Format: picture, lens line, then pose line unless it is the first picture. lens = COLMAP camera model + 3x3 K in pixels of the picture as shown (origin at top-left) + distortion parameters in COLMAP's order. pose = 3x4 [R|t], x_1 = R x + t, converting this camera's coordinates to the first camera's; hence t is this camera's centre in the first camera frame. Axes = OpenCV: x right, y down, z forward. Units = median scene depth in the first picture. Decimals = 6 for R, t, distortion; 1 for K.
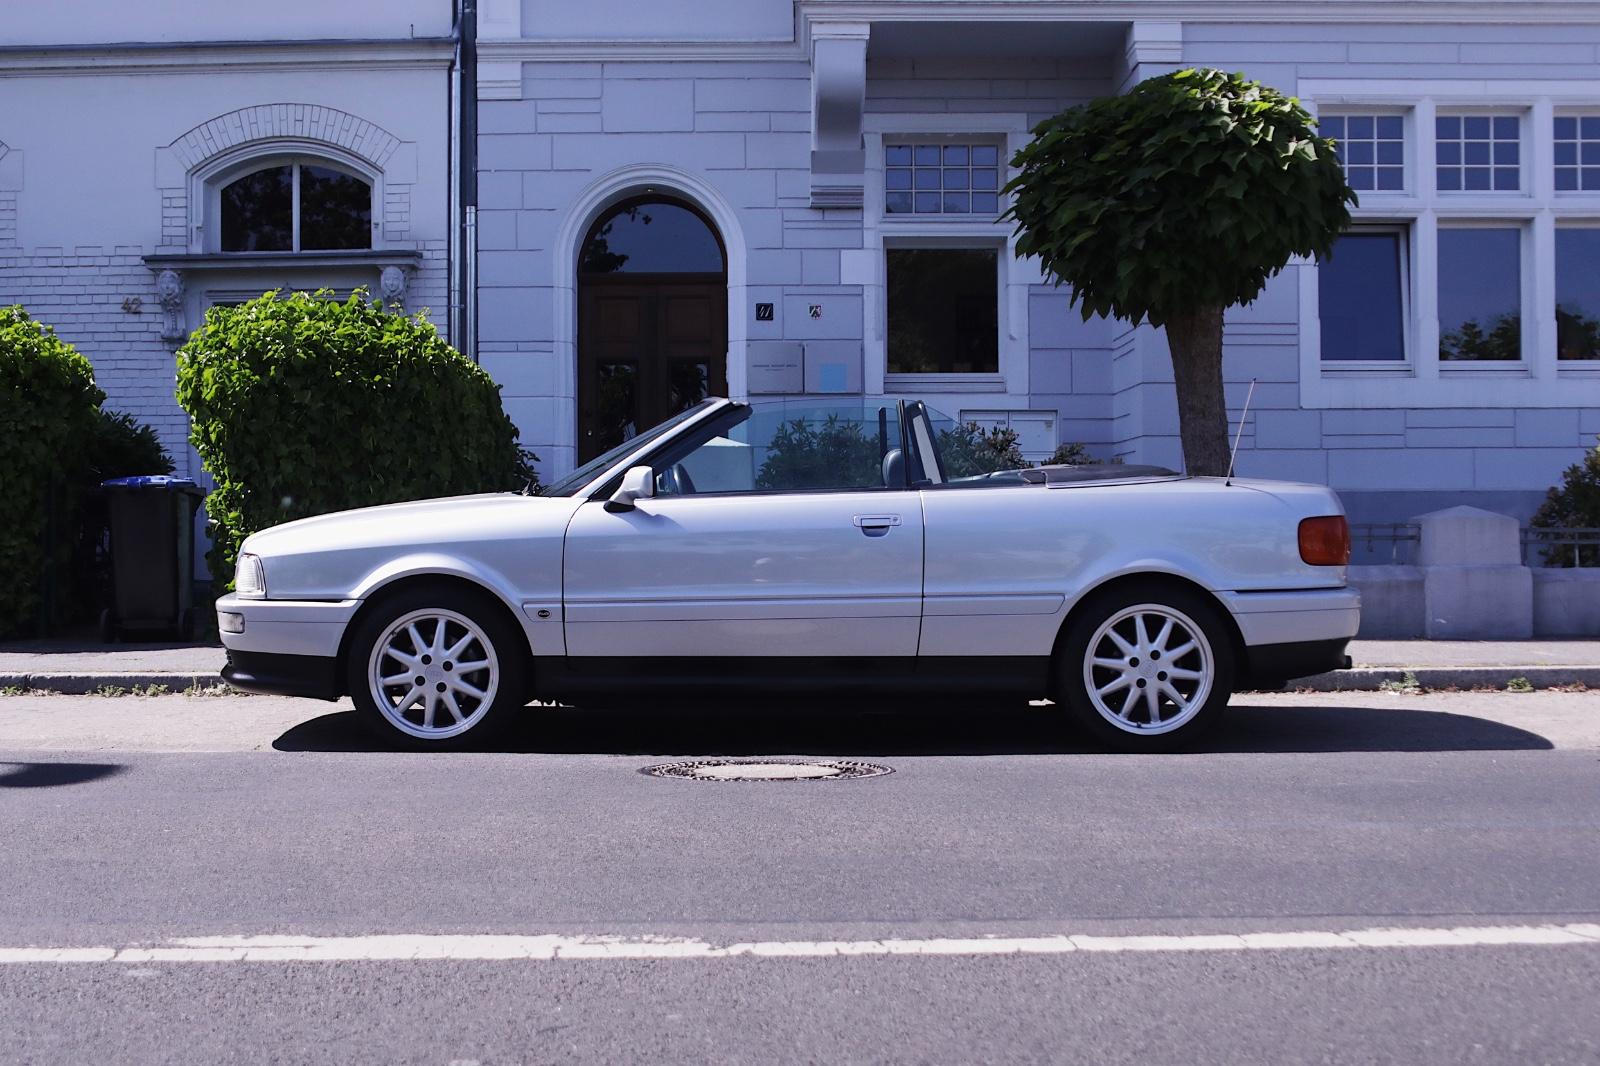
lens RADIAL K [[1902.4, 0, 828.1], [0, 1902.4, 613.3], [0, 0, 1]] dist [-0.134120, 0.163162]
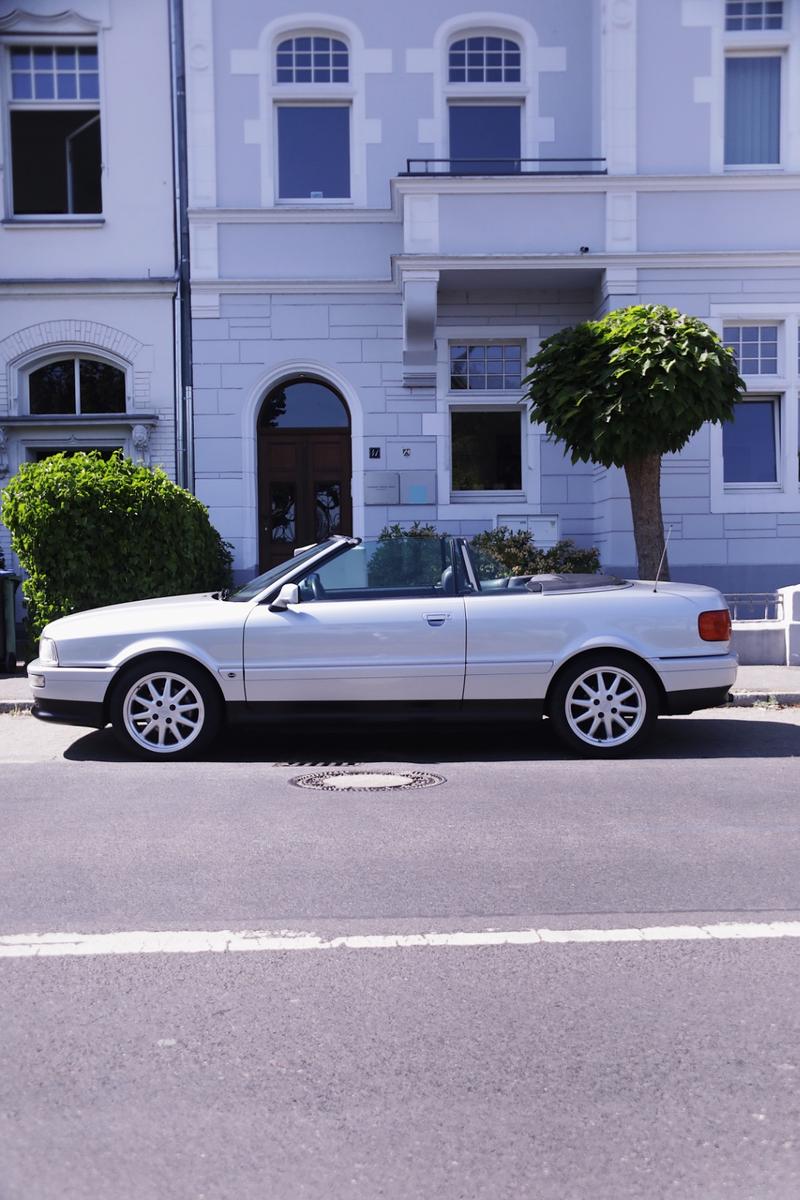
lens RADIAL K [[1191.7, 0, 431.3], [0, 1191.7, 664.5], [0, 0, 1]] dist [-0.076810, 0.143924]
pose [[0.999945, -0.006760, 0.008077, 0.007618], [0.006462, 0.999317, 0.036386, -0.028008], [-0.008318, -0.036332, 0.999305, -0.009022]]
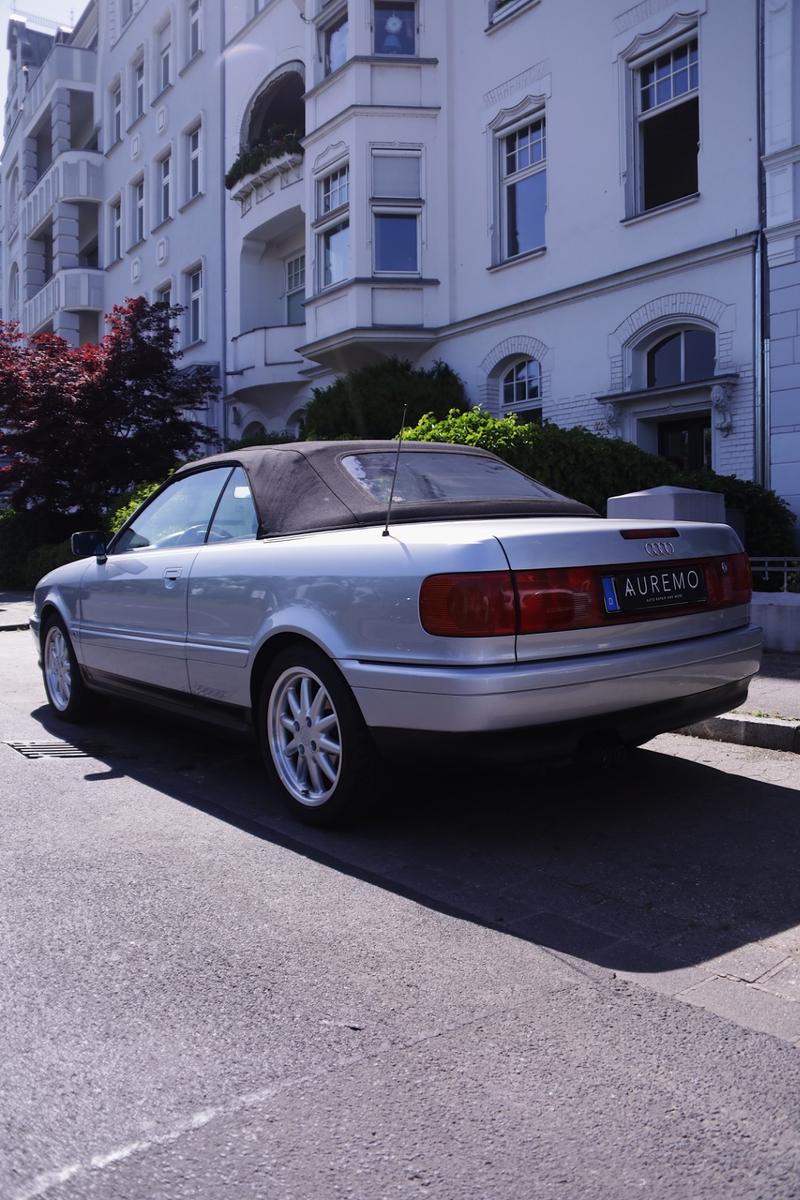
lens RADIAL K [[922.4, 0, 356.5], [0, 922.4, 632.3], [0, 0, 1]] dist [-0.106008, 0.033662]
pose [[0.592865, 0.065890, -0.802602, 0.343938], [-0.019758, 0.997537, 0.067298, -0.033139], [0.805060, -0.024041, 0.592706, 0.474247]]
